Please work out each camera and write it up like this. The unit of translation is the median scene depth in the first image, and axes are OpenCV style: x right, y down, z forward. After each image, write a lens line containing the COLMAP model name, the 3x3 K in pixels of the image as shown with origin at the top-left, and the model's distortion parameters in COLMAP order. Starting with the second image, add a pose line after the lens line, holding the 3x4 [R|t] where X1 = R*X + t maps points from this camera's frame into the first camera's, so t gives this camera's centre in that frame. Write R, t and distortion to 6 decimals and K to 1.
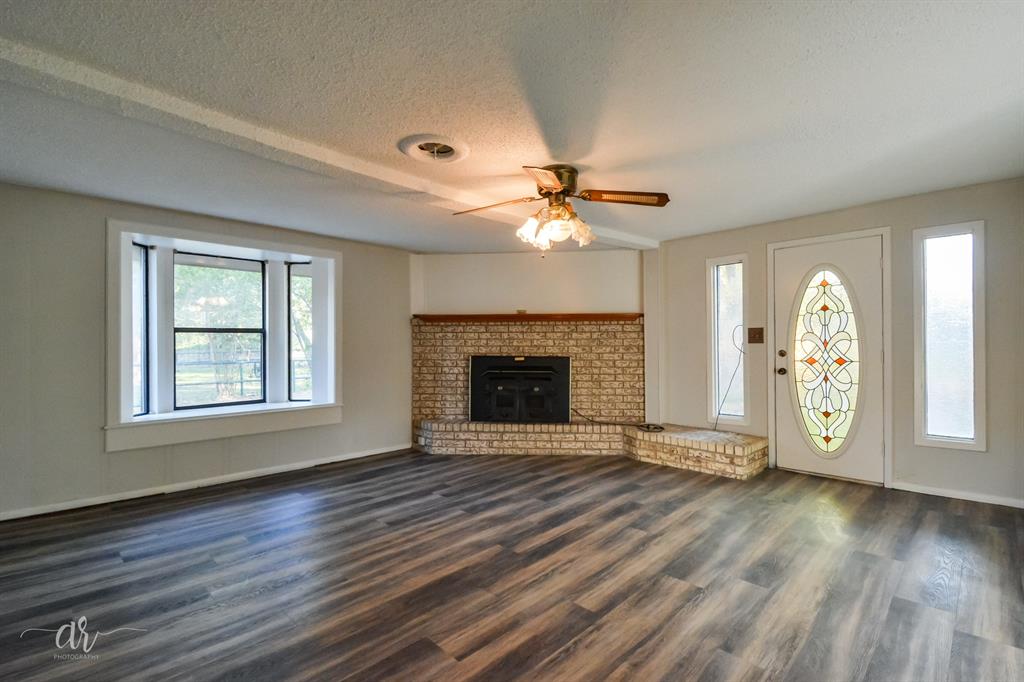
lens RADIAL K [[476.4, 0, 514.0], [0, 476.4, 344.5], [0, 0, 1]] dist [0.011312, -0.000786]
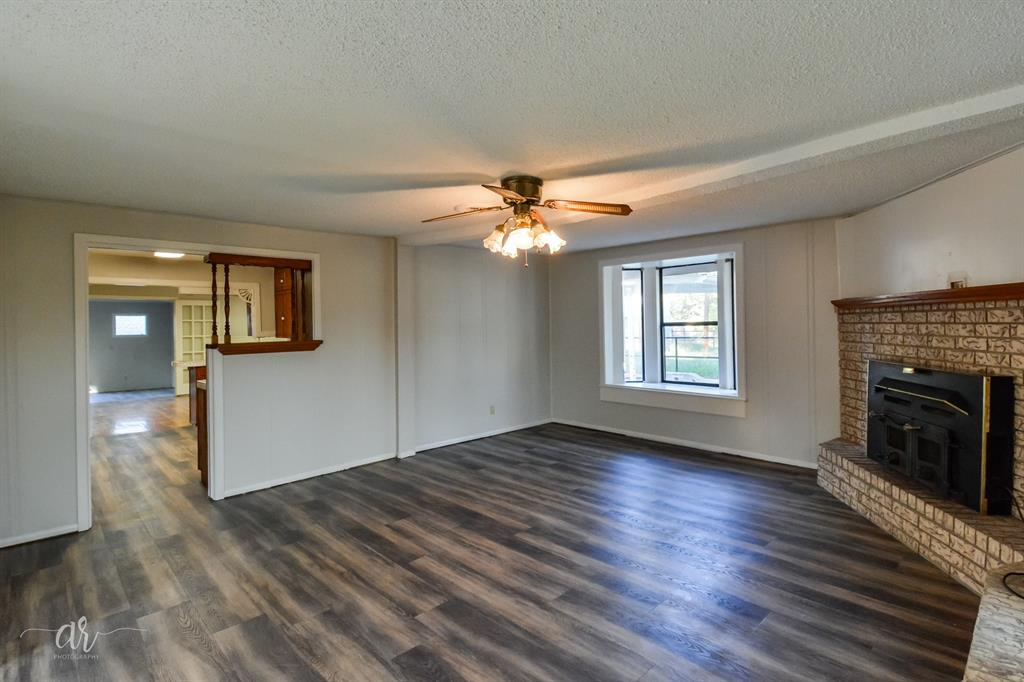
lens RADIAL K [[467.4, 0, 513.9], [0, 467.4, 330.9], [0, 0, 1]] dist [-0.002101, -0.000522]
pose [[0.011360, 0.014103, -0.999836, 1.048953], [0.003521, 0.999894, 0.014144, -0.049898], [0.999929, -0.003681, 0.011309, 0.955773]]
